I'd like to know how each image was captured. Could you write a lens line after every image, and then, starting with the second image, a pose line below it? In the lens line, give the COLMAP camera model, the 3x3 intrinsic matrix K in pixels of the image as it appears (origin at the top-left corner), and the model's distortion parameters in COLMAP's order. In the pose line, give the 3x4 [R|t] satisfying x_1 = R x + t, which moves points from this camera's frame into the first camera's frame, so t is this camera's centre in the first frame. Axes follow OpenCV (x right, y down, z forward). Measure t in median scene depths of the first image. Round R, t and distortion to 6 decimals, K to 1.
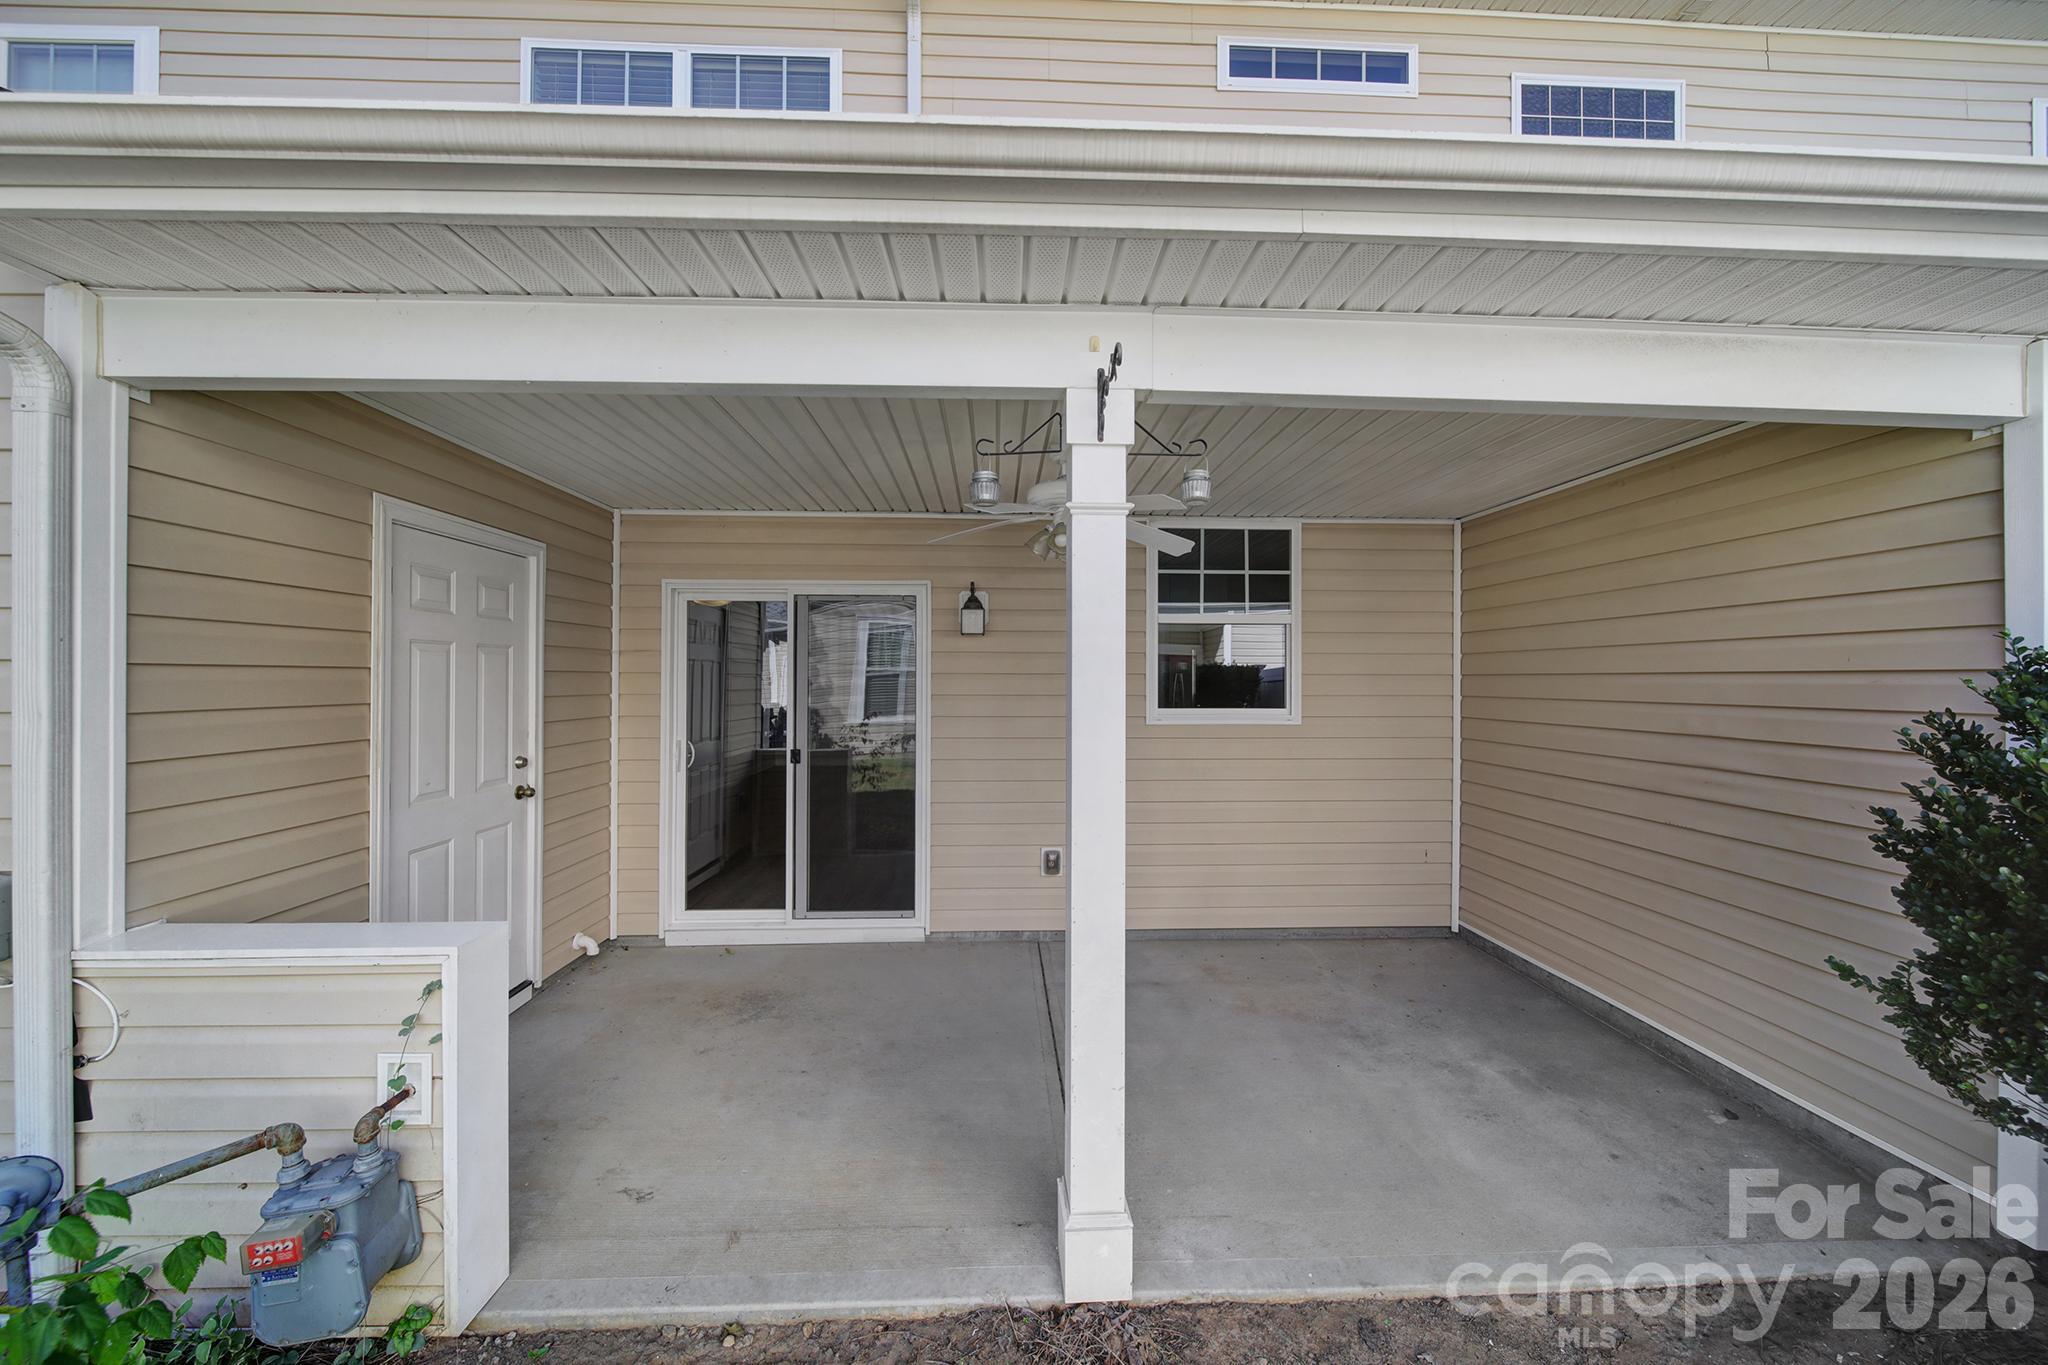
lens RADIAL K [[721.9, 0, 1024.3], [0, 721.9, 679.2], [0, 0, 1]] dist [0.002187, -0.001694]
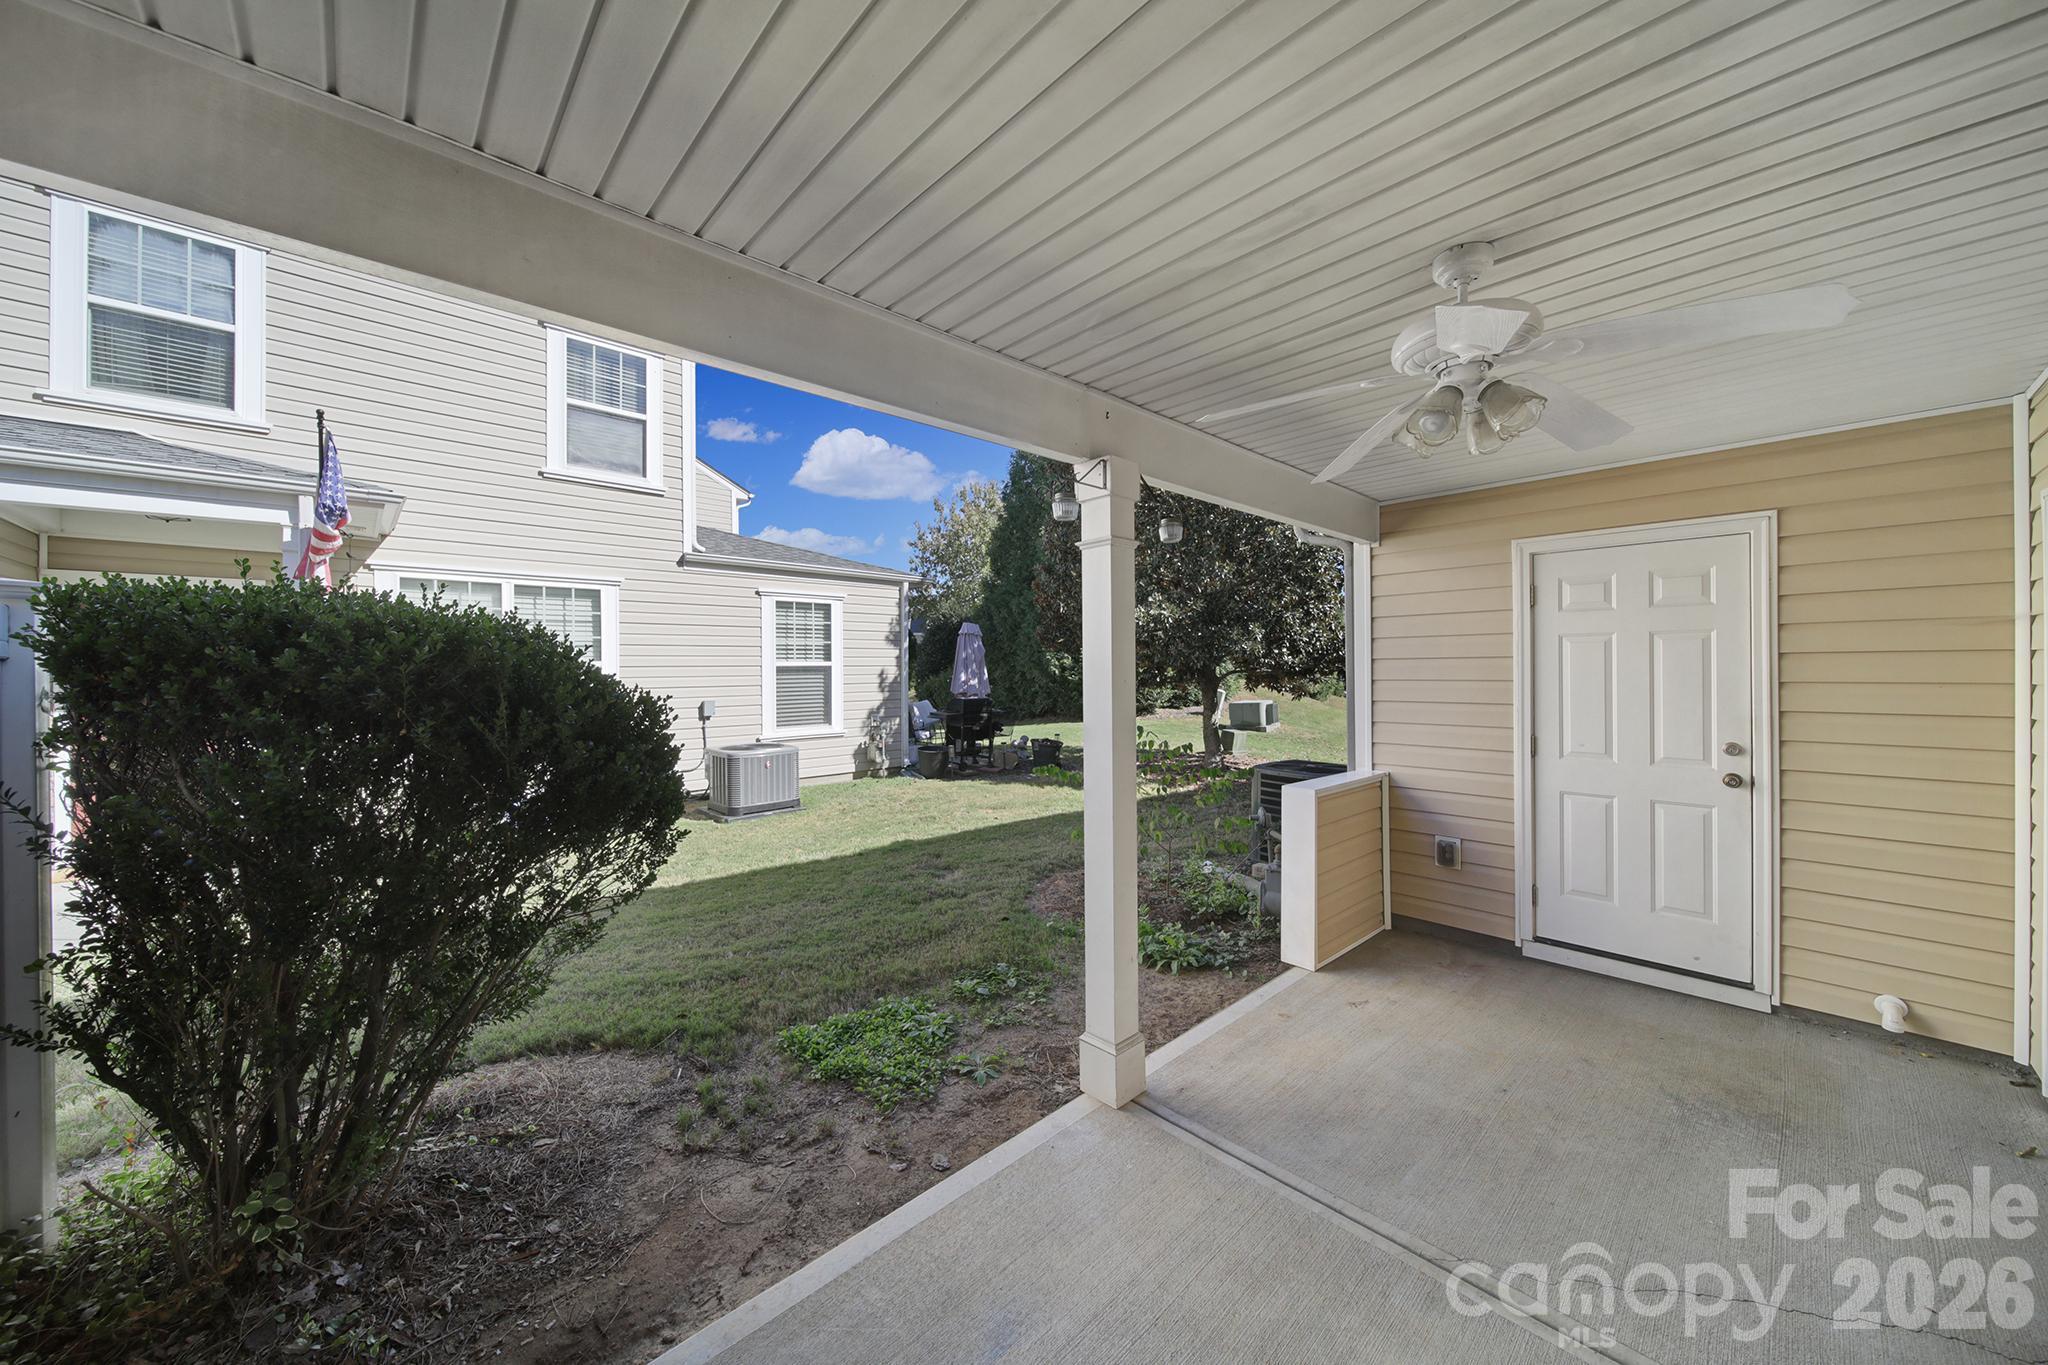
lens RADIAL K [[721.9, 0, 1016.5], [0, 721.9, 674.1], [0, 0, 1]] dist [0.002187, -0.001694]
pose [[-0.763542, 0.000097, -0.645758, 0.673077], [0.002070, 0.999995, -0.002297, 0.017254], [0.645755, -0.003090, -0.763538, 1.168811]]
